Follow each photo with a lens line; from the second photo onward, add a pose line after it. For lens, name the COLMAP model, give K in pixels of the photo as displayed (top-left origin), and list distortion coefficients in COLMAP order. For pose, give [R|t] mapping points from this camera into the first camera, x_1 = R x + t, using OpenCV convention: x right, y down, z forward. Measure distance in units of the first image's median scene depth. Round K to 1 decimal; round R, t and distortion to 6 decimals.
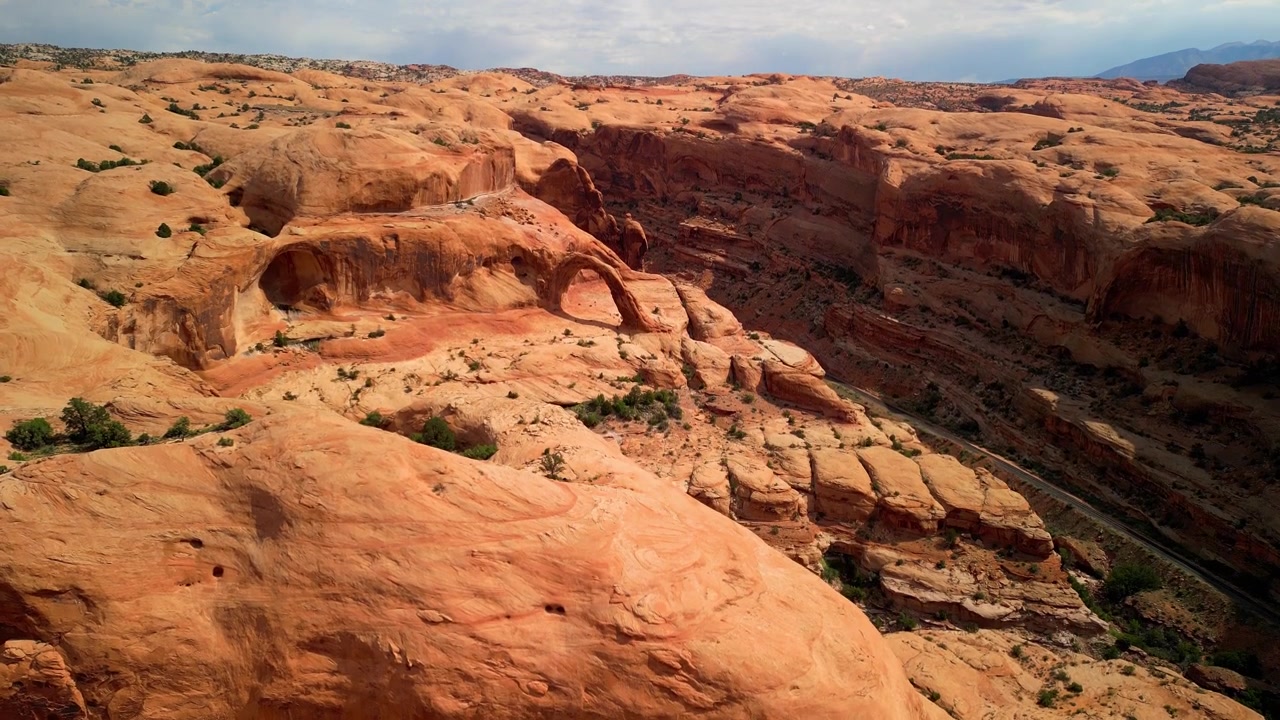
lens RADIAL K [[934.2, 0, 643.2], [0, 934.2, 356.4], [0, 0, 1]] dist [0.069215, -0.067755]
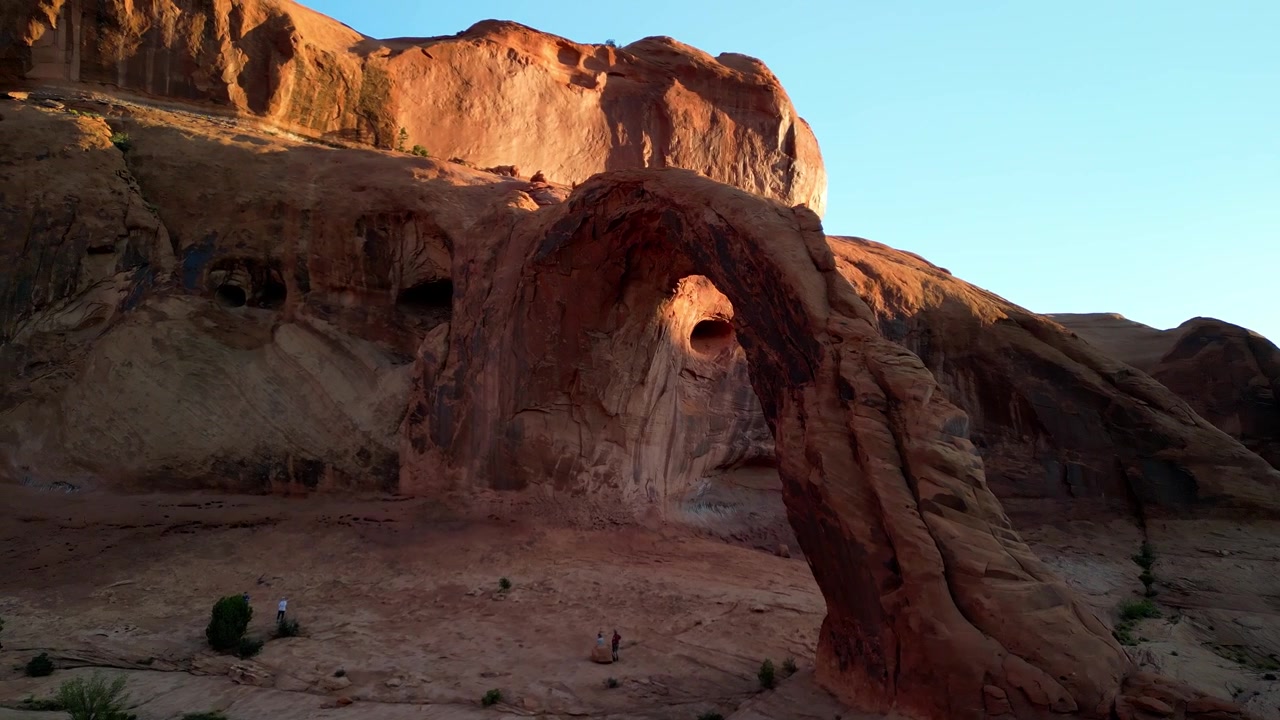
lens RADIAL K [[934.2, 0, 642.7], [0, 934.2, 354.7], [0, 0, 1]] dist [0.069215, -0.067755]
pose [[0.690760, -0.137932, -0.709806, 0.029053], [-0.186579, 0.914396, -0.359261, -0.014540], [0.698598, 0.380598, 0.605893, 0.574179]]
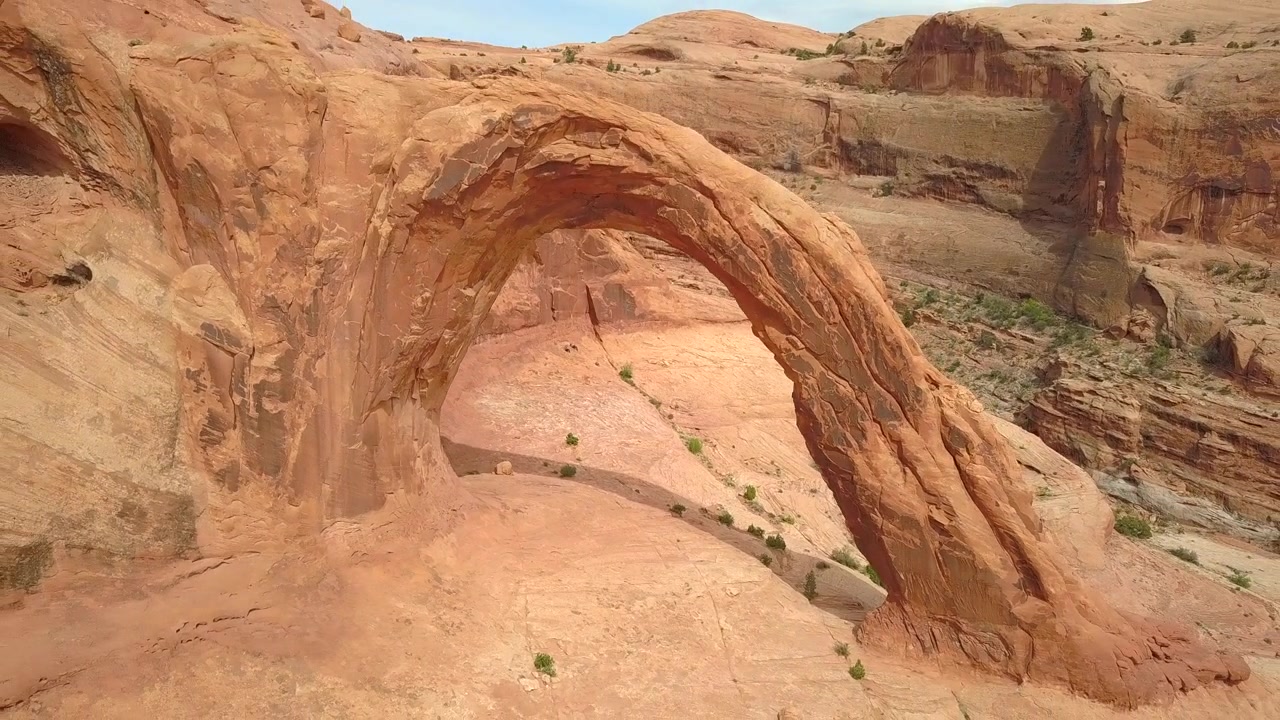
lens RADIAL K [[1034.8, 0, 629.9], [0, 1034.8, 378.9], [0, 0, 1]] dist [-0.007841, -0.001775]
pose [[0.982726, -0.036405, 0.181451, -0.052303], [0.045229, 0.997975, -0.044731, -0.041867], [-0.179455, 0.052166, 0.982382, 0.545821]]
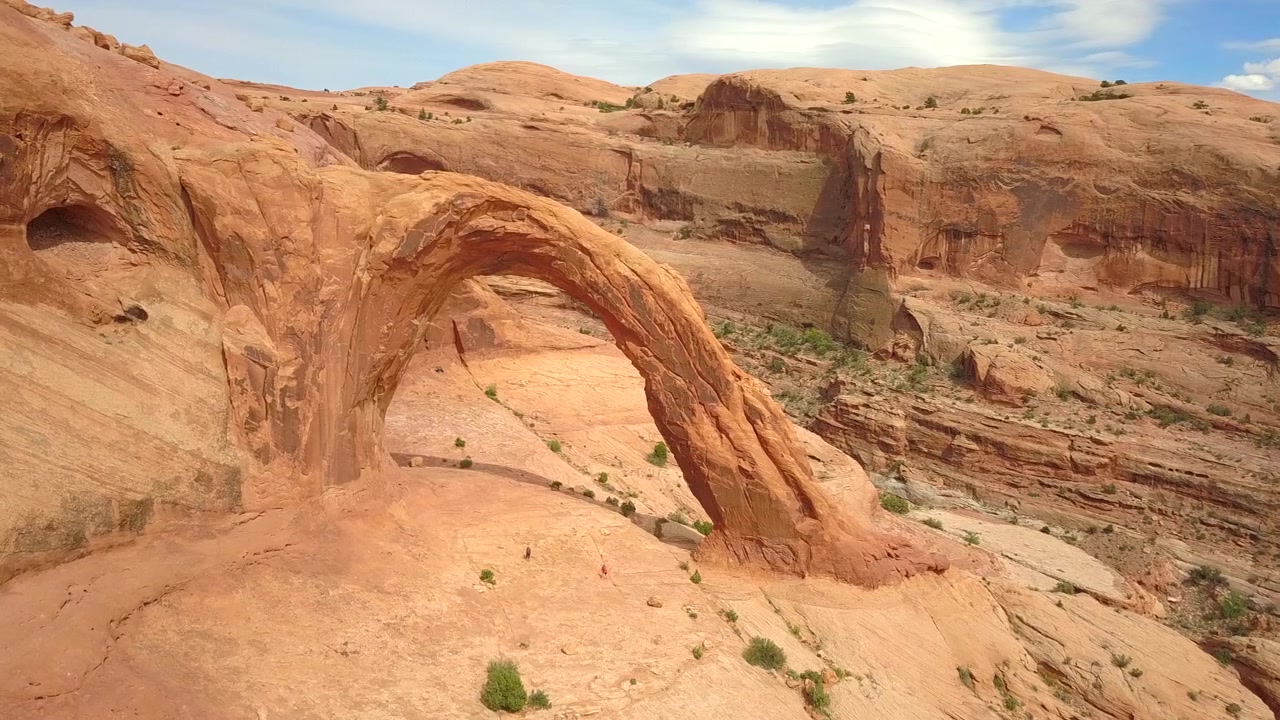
lens RADIAL K [[1034.8, 0, 638.7], [0, 1034.8, 373.3], [0, 0, 1]] dist [-0.007841, -0.001775]
pose [[0.926993, -0.058126, 0.370548, -0.070898], [0.091700, 0.993061, -0.073628, -0.036260], [-0.363697, 0.102232, 0.925891, 0.511302]]
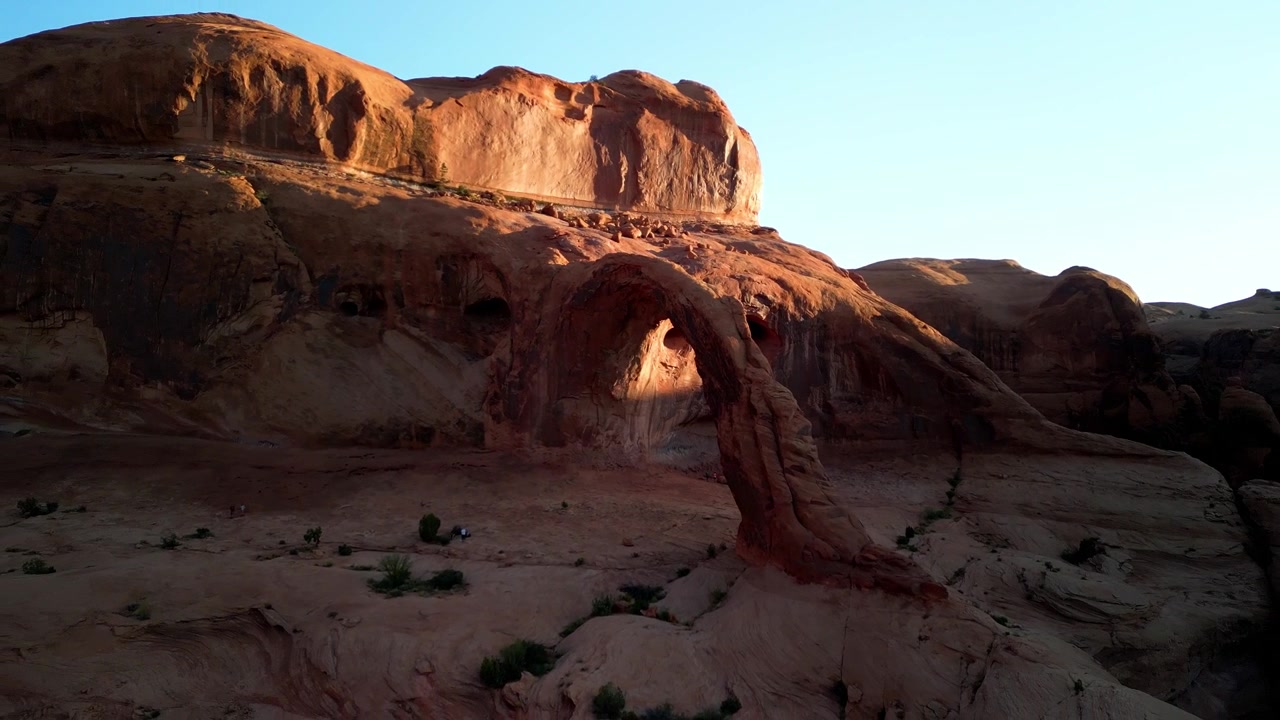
lens RADIAL K [[934.2, 0, 642.7], [0, 934.2, 354.3], [0, 0, 1]] dist [0.069215, -0.067755]
pose [[0.729884, -0.067391, -0.680241, 0.071109], [-0.170455, 0.945750, -0.276589, -0.007084], [0.661978, 0.317829, 0.678800, 0.522278]]
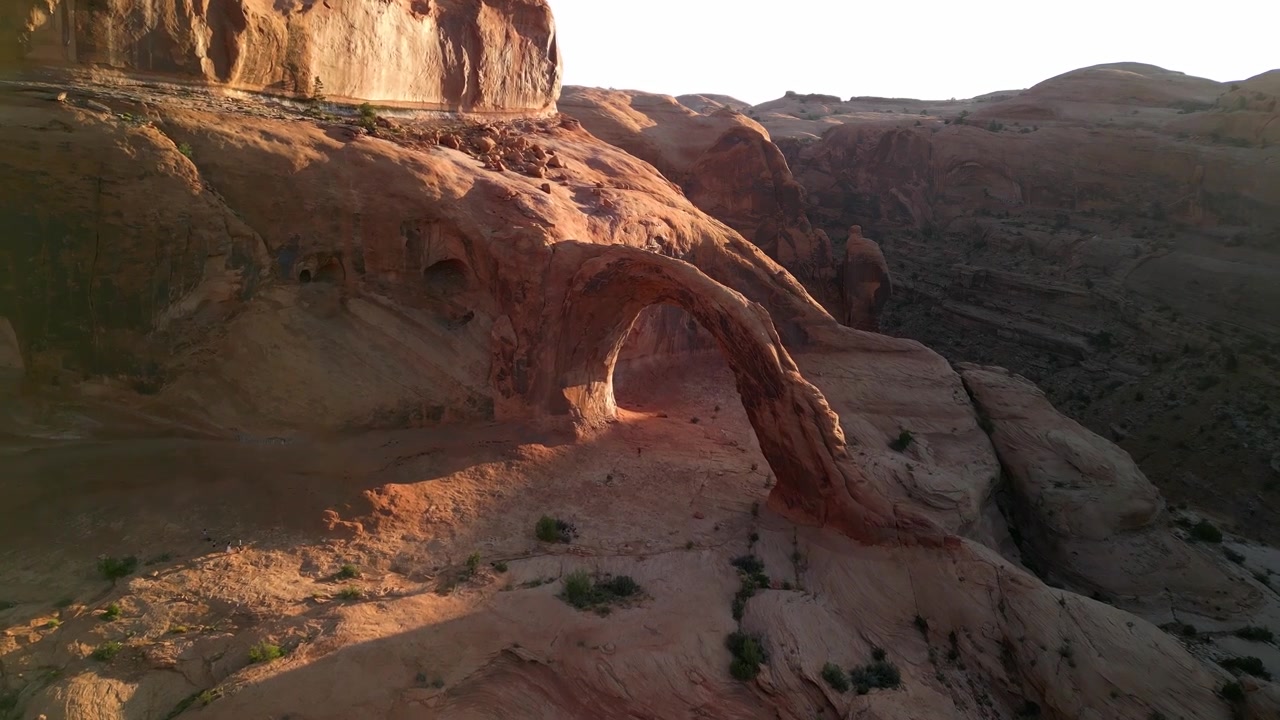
lens RADIAL K [[934.2, 0, 638.9], [0, 934.2, 356.3], [0, 0, 1]] dist [0.069215, -0.067755]
pose [[0.963935, 0.040473, -0.263042, 0.007111], [-0.061563, 0.995471, -0.072435, -0.034726], [0.258919, 0.086016, 0.962061, 0.451546]]
